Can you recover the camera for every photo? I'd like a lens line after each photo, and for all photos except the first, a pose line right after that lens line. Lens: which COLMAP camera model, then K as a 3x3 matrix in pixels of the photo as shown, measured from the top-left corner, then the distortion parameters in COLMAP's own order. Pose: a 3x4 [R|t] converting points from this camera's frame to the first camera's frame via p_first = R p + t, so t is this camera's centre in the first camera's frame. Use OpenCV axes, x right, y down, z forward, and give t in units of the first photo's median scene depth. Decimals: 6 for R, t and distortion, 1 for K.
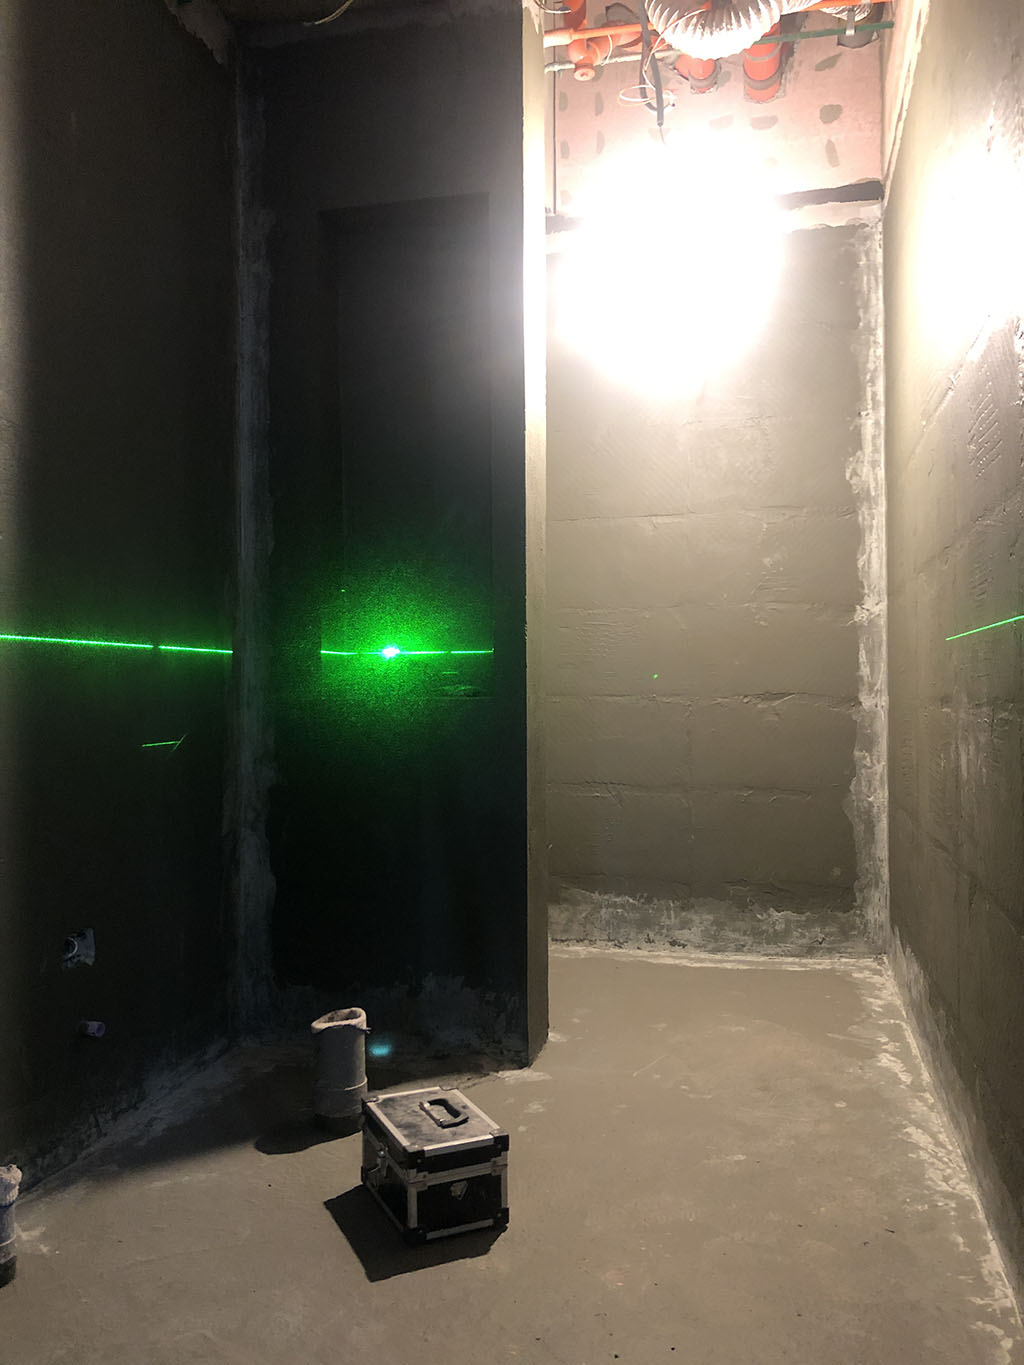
lens RADIAL K [[1119.1, 0, 512.0], [0, 1119.1, 682.5], [0, 0, 1]] dist [0.007859, 0.009576]
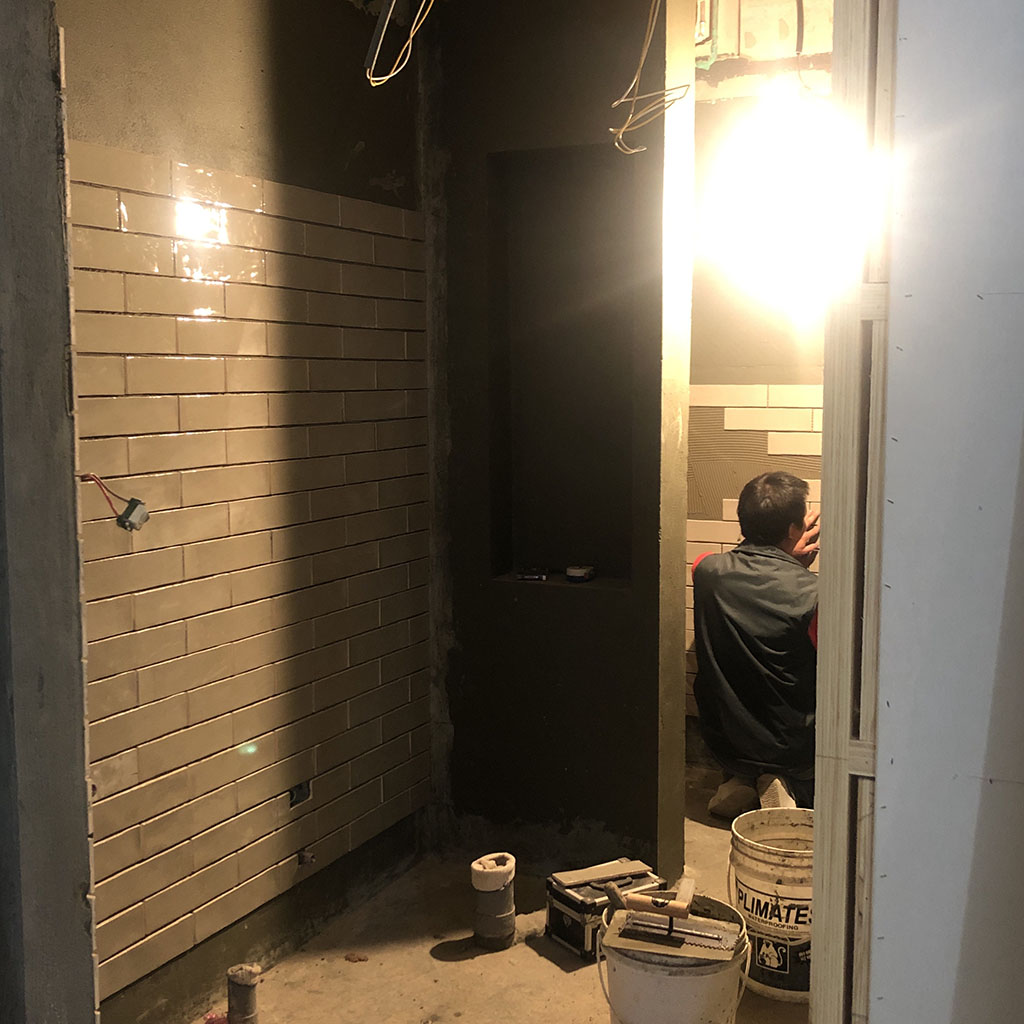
lens RADIAL K [[1313.8, 0, 512.0], [0, 1313.8, 512.0], [0, 0, 1]] dist [0.253682, -0.833765]
pose [[0.977396, 0.028200, -0.209527, 0.144616], [-0.001675, 0.992066, 0.125709, -0.237696], [0.211409, -0.122516, 0.969689, -0.342234]]
